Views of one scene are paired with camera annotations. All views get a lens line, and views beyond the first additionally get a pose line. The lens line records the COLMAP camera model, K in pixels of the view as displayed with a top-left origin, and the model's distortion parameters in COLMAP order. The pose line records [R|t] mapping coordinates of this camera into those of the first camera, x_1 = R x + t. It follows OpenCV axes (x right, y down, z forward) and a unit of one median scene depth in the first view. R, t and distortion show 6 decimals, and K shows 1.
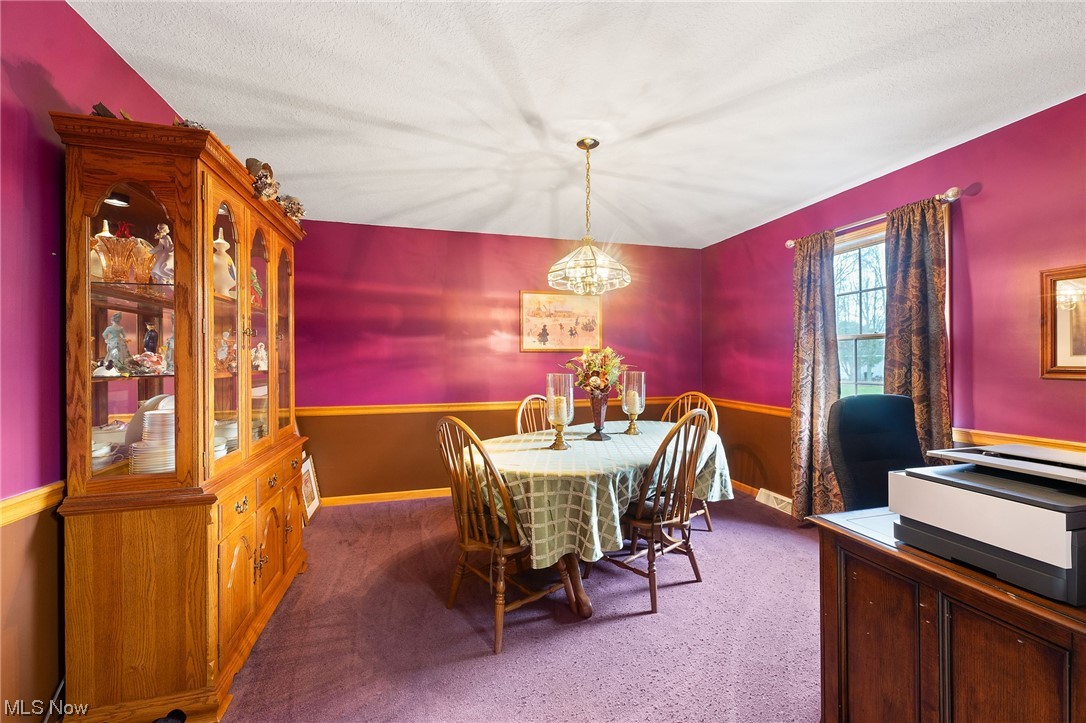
lens RADIAL K [[433.3, 0, 543.1], [0, 433.3, 359.2], [0, 0, 1]] dist [0.000945, 0.000122]
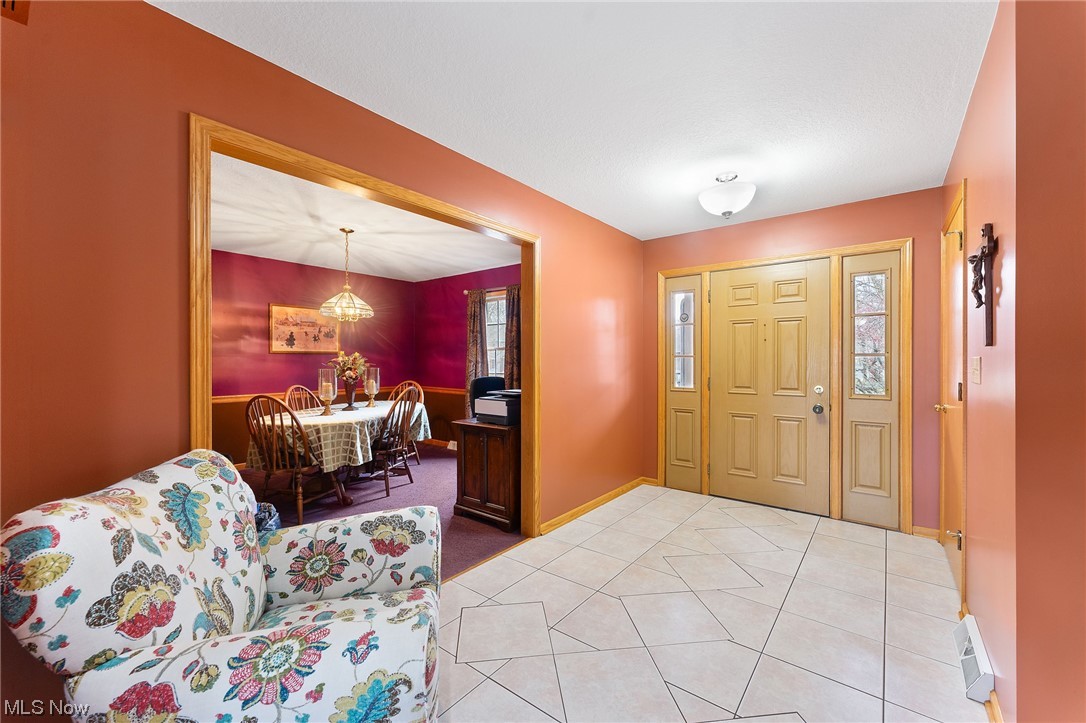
lens RADIAL K [[433.3, 0, 545.5], [0, 433.3, 363.3], [0, 0, 1]] dist [0.000945, 0.000122]
pose [[0.801505, -0.000672, 0.597987, -0.249997], [-0.005689, 0.999946, 0.008749, -0.005989], [-0.597961, -0.010414, 0.801458, -0.705906]]
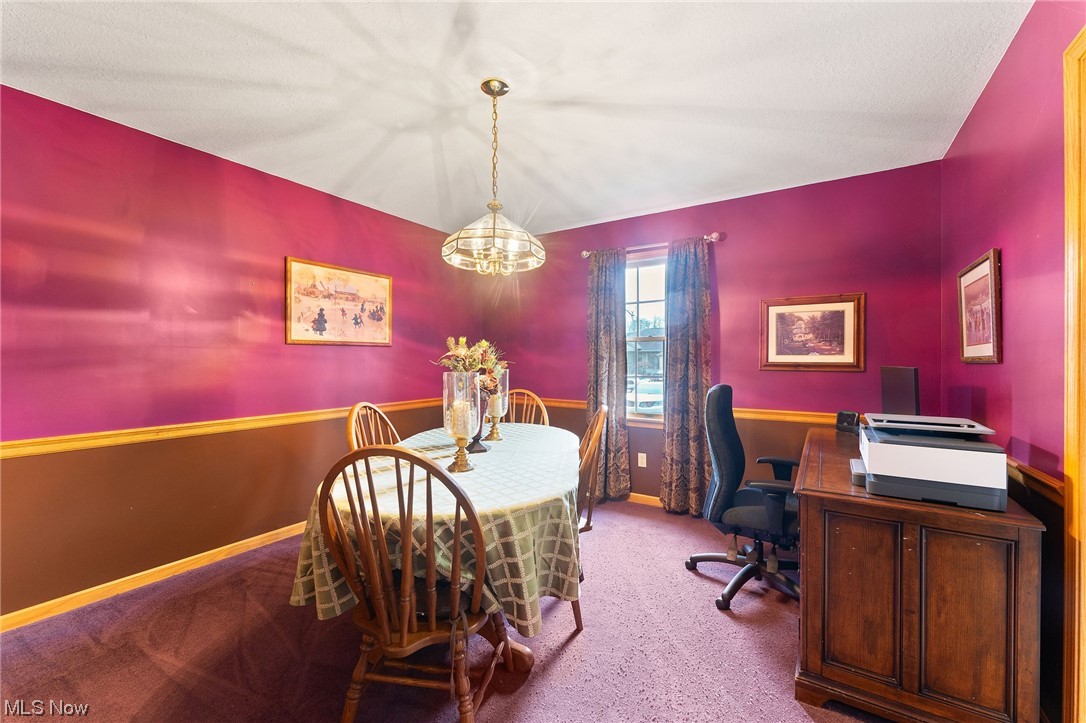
lens RADIAL K [[433.3, 0, 547.7], [0, 433.3, 361.2], [0, 0, 1]] dist [0.000945, 0.000122]
pose [[0.742344, 0.000892, 0.670018, -0.327820], [-0.006264, 0.999965, 0.005608, 0.008001], [-0.669990, -0.008360, 0.742323, 0.293828]]
